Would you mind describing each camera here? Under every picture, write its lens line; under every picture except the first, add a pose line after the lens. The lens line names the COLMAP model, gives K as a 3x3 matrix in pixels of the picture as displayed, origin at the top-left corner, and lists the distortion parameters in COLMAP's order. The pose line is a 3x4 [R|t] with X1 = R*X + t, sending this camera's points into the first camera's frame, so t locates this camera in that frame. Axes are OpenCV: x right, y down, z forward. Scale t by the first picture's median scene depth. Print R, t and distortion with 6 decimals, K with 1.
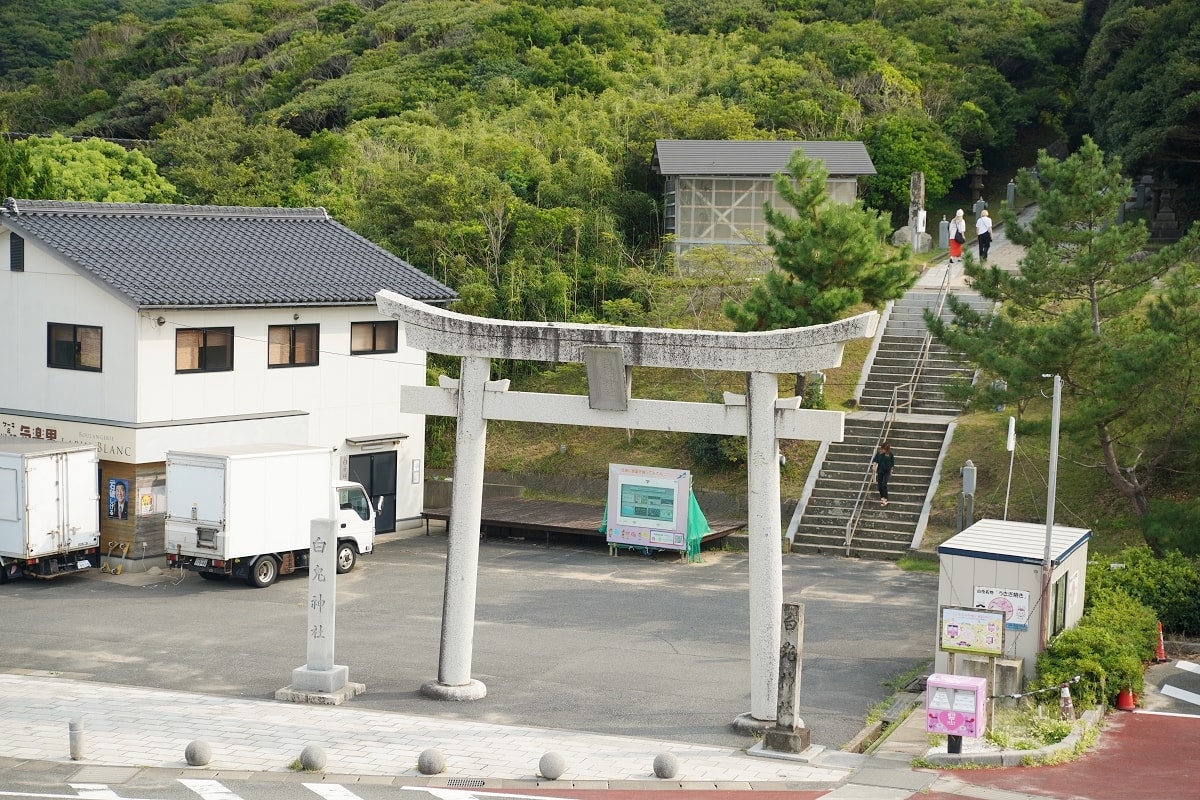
lens RADIAL K [[2095.6, 0, 600.0], [0, 2095.6, 400.0], [0, 0, 1]] dist [0.163127, 0.026135]
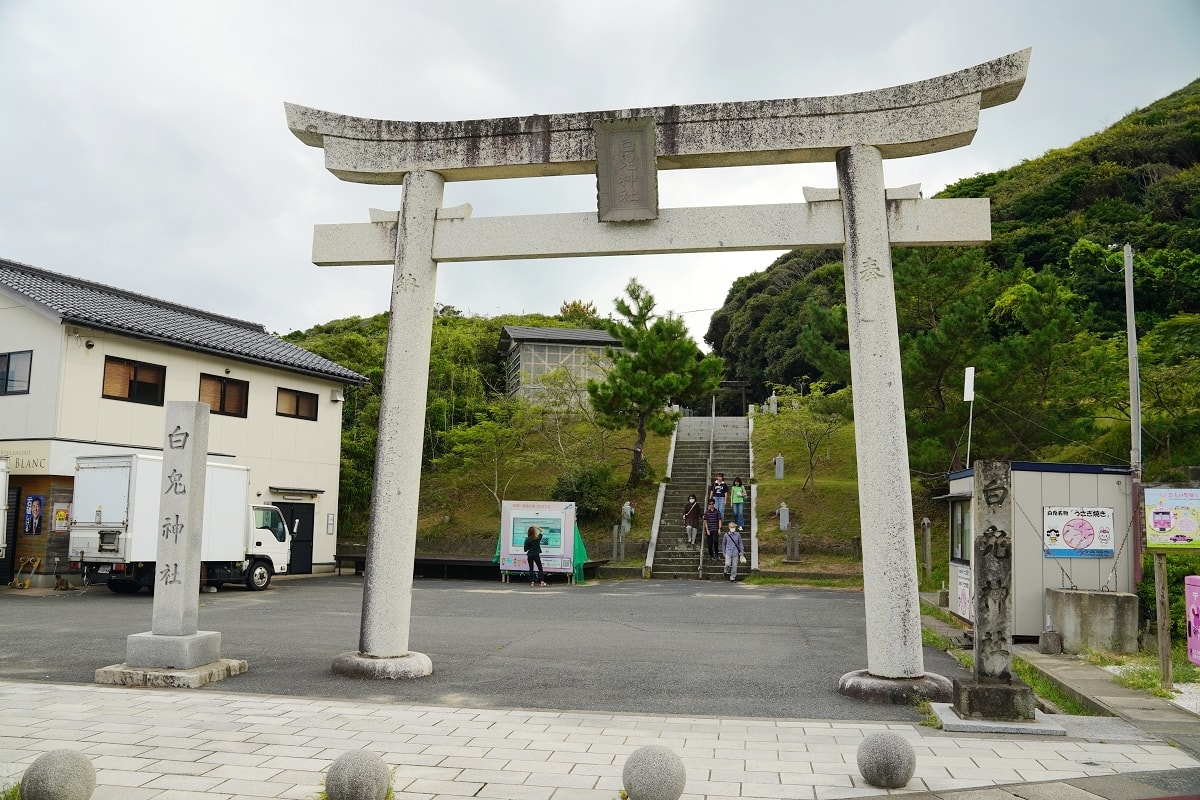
lens RADIAL K [[968.8, 0, 600.0], [0, 968.8, 400.0], [0, 0, 1]] dist [-0.122308, 0.093355]
pose [[0.983253, 0.010868, 0.181920, -0.043391], [0.024666, 0.981099, -0.191927, 0.086237], [-0.180567, 0.193200, 0.964401, 0.510240]]
